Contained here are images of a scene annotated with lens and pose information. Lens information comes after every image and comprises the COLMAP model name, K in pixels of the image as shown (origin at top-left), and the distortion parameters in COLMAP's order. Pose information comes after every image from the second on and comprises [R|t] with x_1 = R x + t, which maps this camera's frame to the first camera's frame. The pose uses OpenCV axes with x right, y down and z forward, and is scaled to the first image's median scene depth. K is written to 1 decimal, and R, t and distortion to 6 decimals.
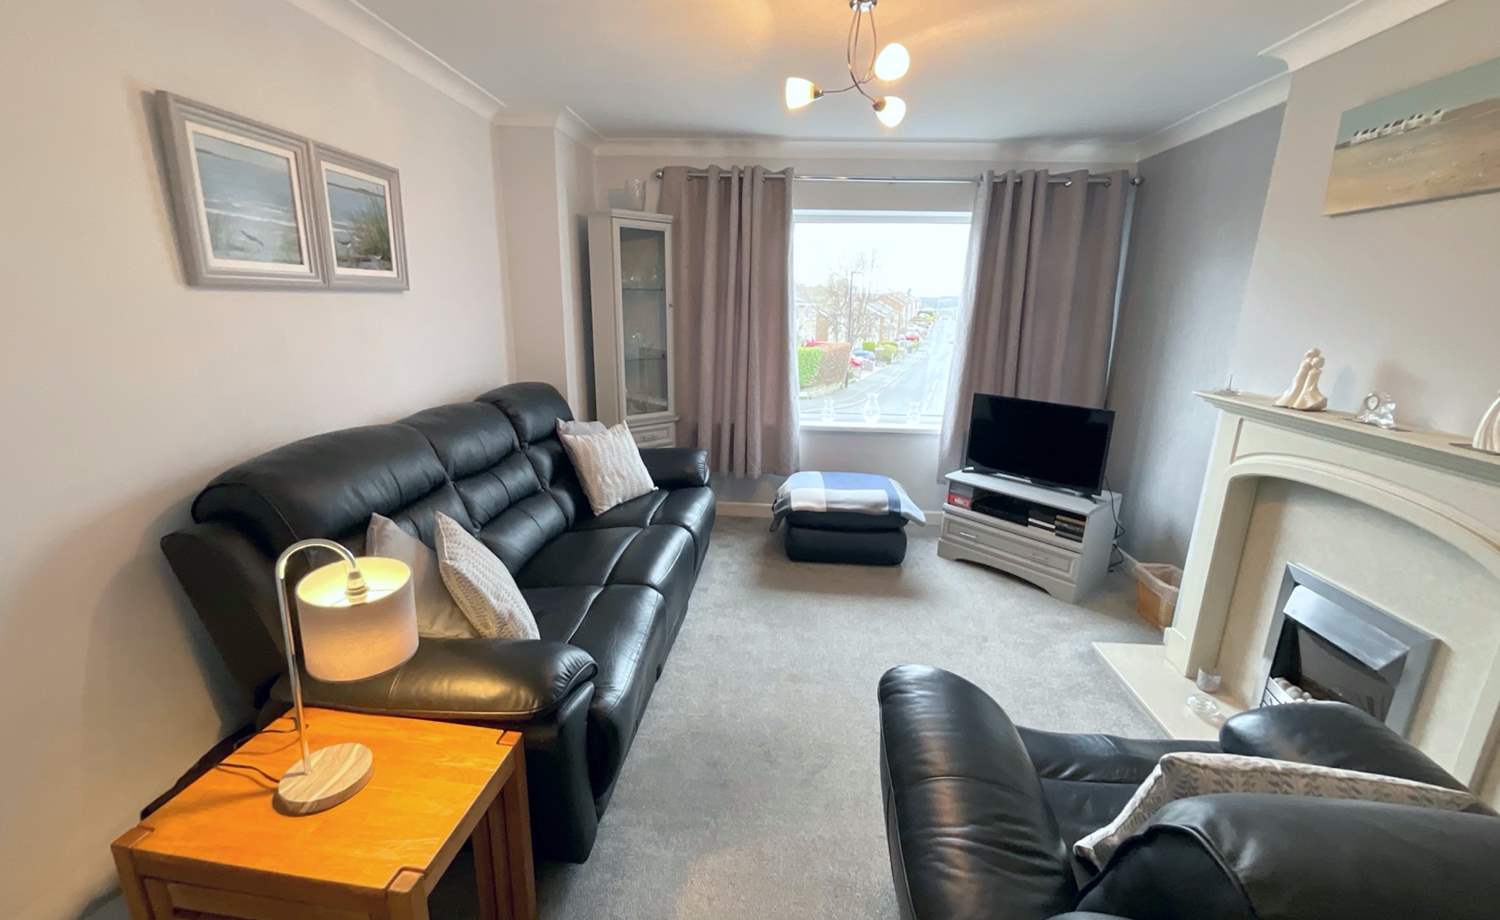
lens RADIAL K [[597.2, 0, 747.2], [0, 597.2, 465.1], [0, 0, 1]] dist [-0.019487, -0.000081]
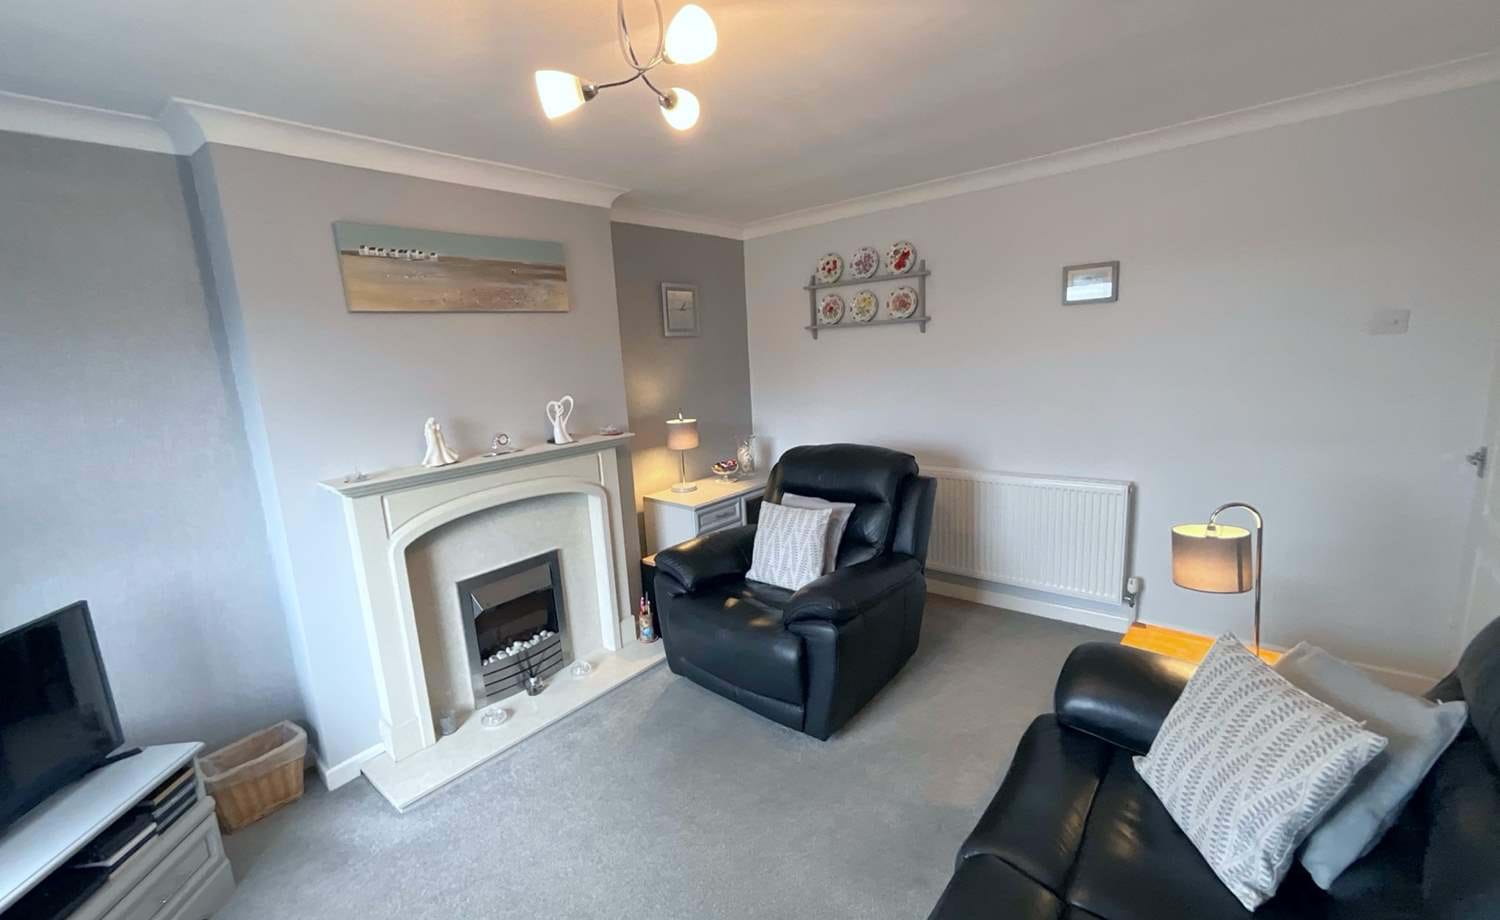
lens RADIAL K [[608.3, 0, 751.3], [0, 608.3, 459.4], [0, 0, 1]] dist [-0.000722, -0.000117]
pose [[-0.816999, -0.075132, 0.571724, -0.199075], [0.193984, 0.897880, 0.395198, -0.289562], [-0.543031, 0.433782, -0.718993, 0.926411]]
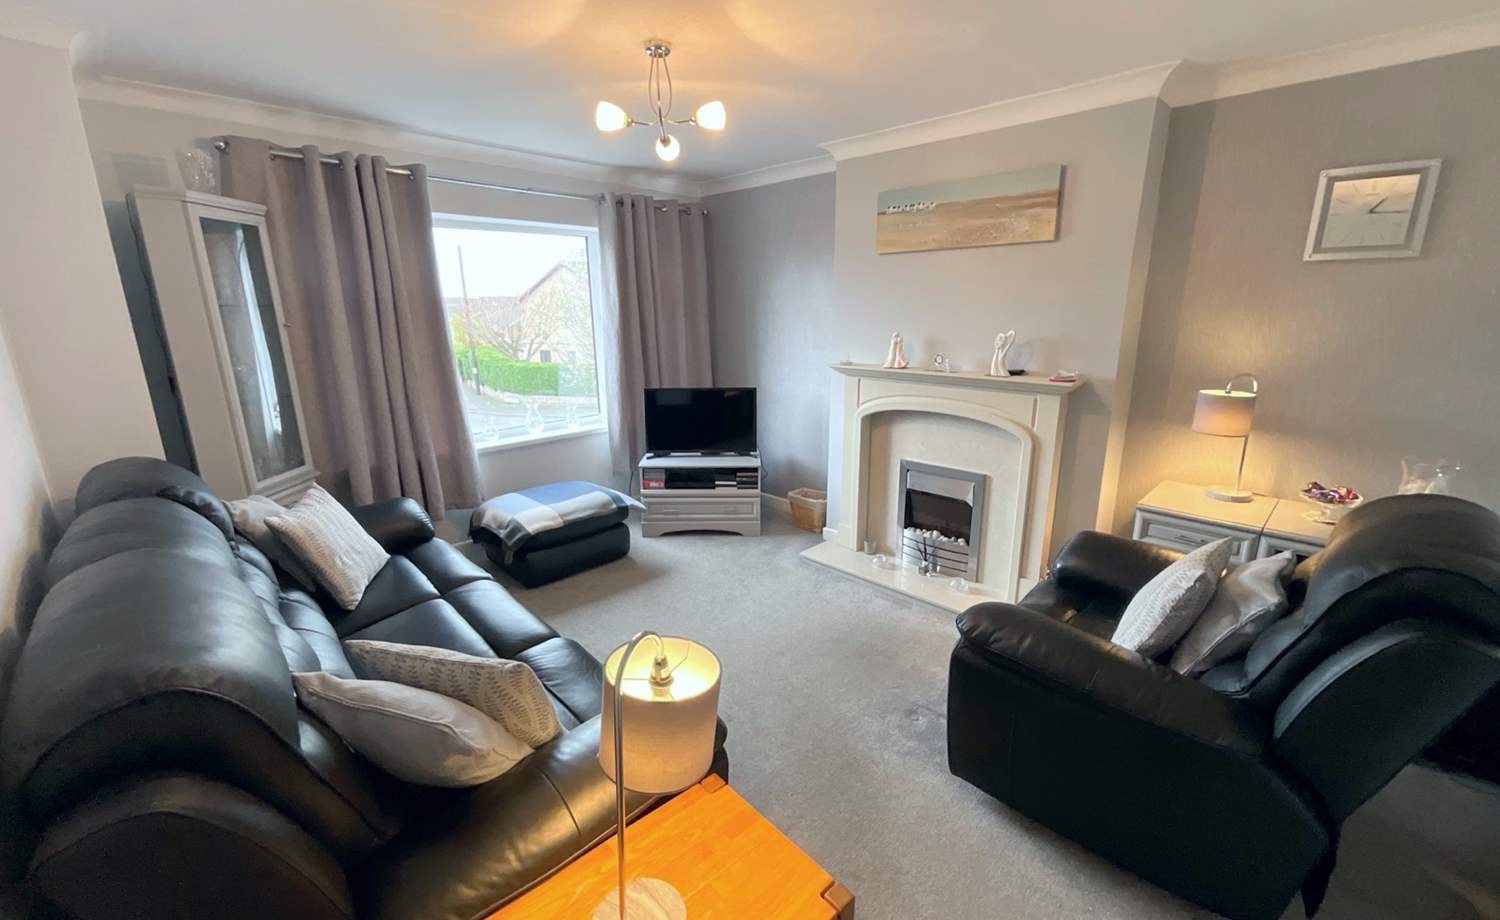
lens RADIAL K [[608.3, 0, 751.3], [0, 608.3, 459.4], [0, 0, 1]] dist [-0.000722, -0.000117]
pose [[0.646210, -0.211109, 0.733380, -0.397805], [0.220178, 0.971688, 0.085700, -0.048022], [-0.730708, 0.106094, 0.674396, 0.086489]]
